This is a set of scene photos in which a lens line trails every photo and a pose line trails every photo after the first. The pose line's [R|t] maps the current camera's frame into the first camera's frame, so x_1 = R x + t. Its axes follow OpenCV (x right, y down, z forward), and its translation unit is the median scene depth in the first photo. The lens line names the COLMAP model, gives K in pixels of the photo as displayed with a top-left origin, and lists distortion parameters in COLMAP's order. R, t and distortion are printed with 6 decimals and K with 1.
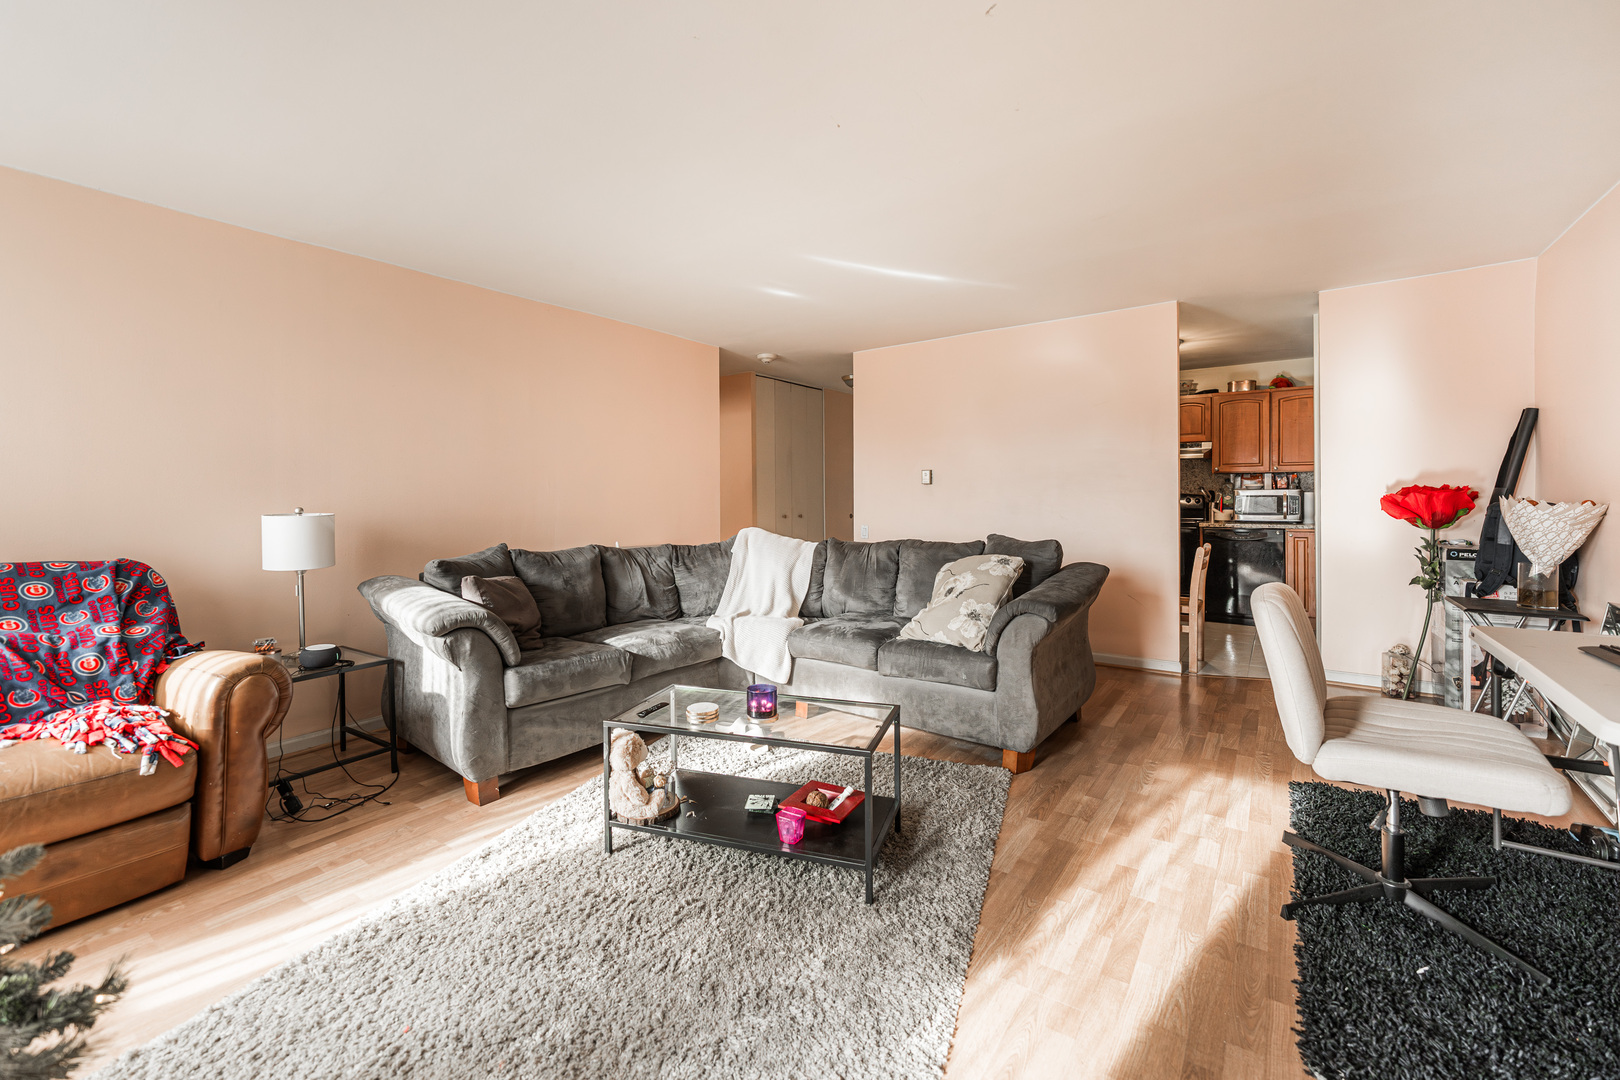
lens RADIAL K [[677.2, 0, 802.1], [0, 677.2, 510.6], [0, 0, 1]] dist [0.000263, -0.000172]
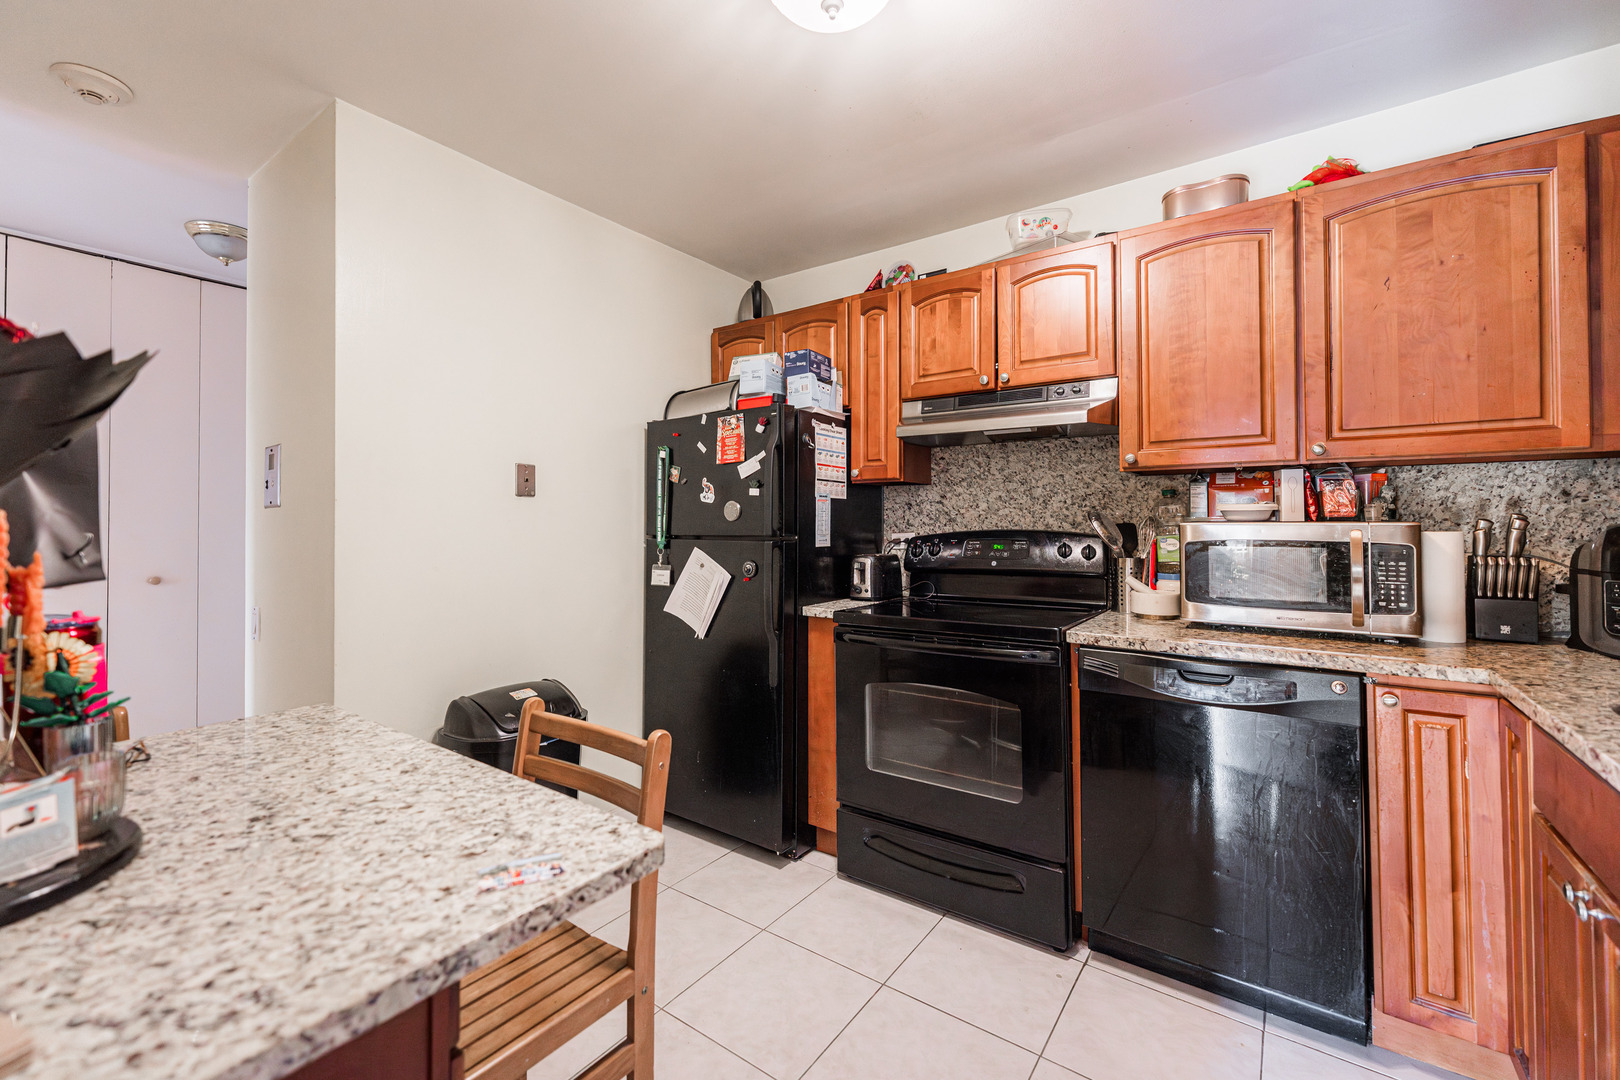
lens RADIAL K [[677.2, 0, 803.7], [0, 677.2, 512.0], [0, 0, 1]] dist [0.000263, -0.000172]
pose [[0.999933, 0.002119, -0.011401, 0.468205], [-0.002538, 0.999318, -0.036831, -0.023446], [0.011316, 0.036858, 0.999256, 0.688941]]
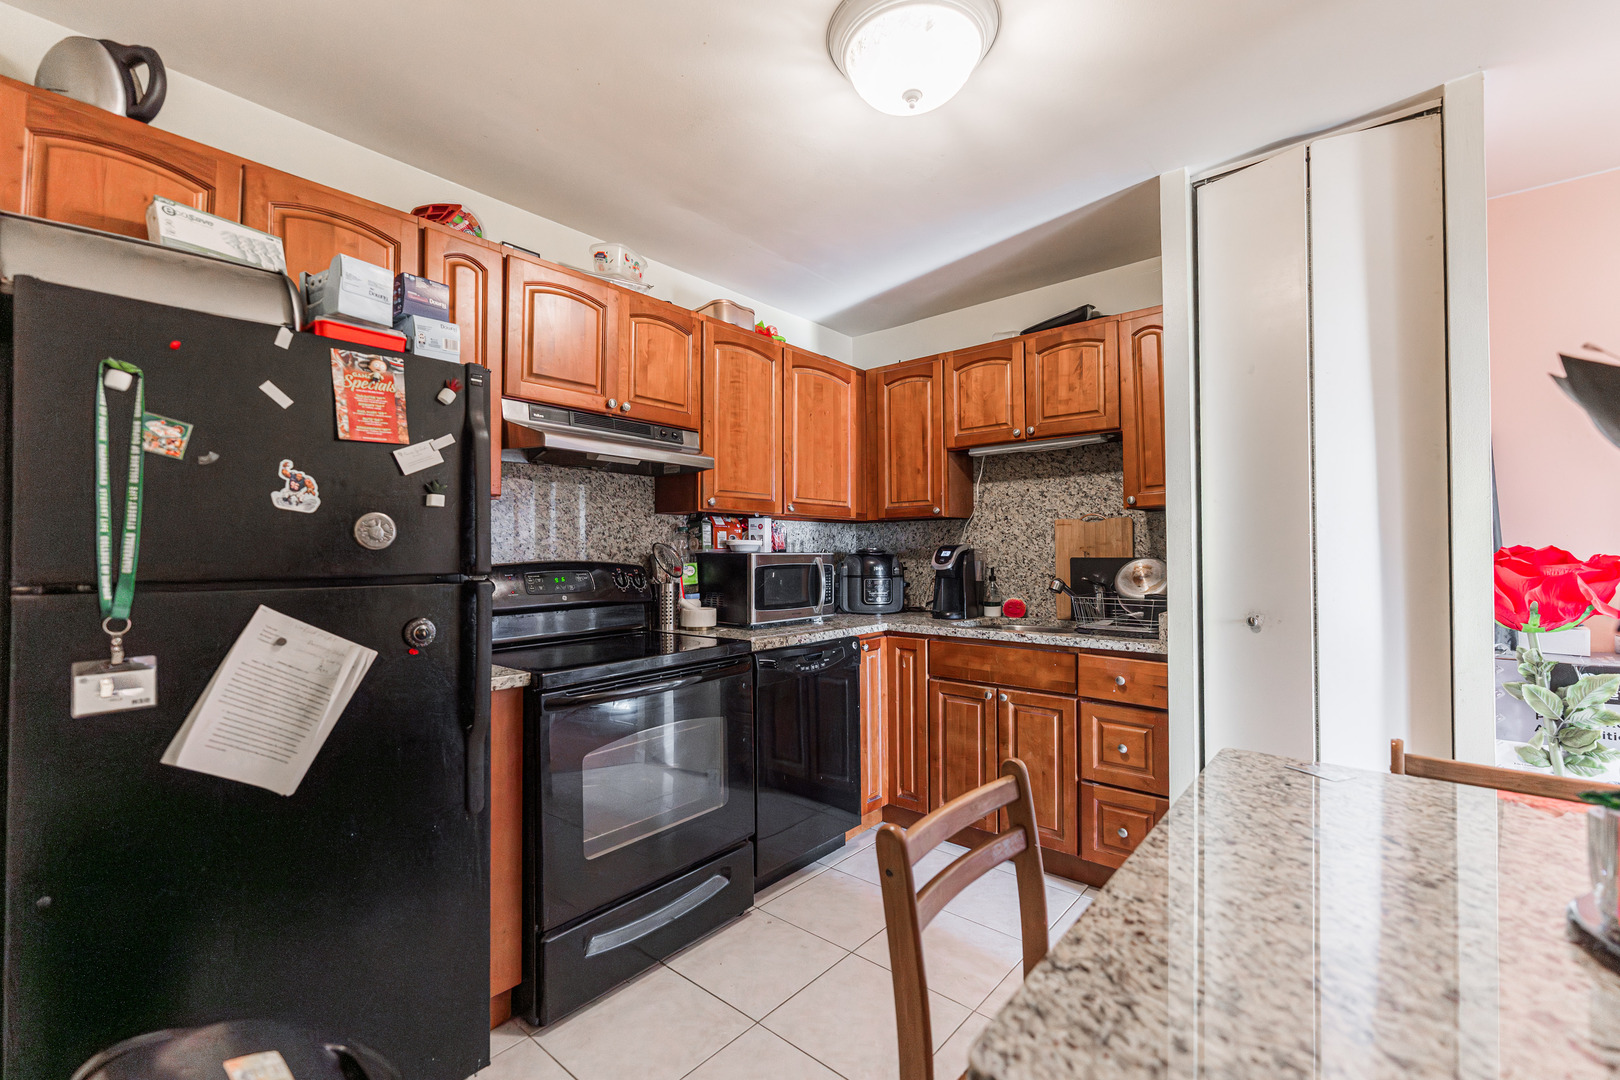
lens RADIAL K [[677.2, 0, 810.6], [0, 677.2, 539.8], [0, 0, 1]] dist [0.000263, -0.000172]
pose [[0.090775, 0.024223, 0.995577, 0.231748], [0.024669, 0.999343, -0.026564, -0.026462], [-0.995566, 0.026971, 0.090118, 0.917051]]
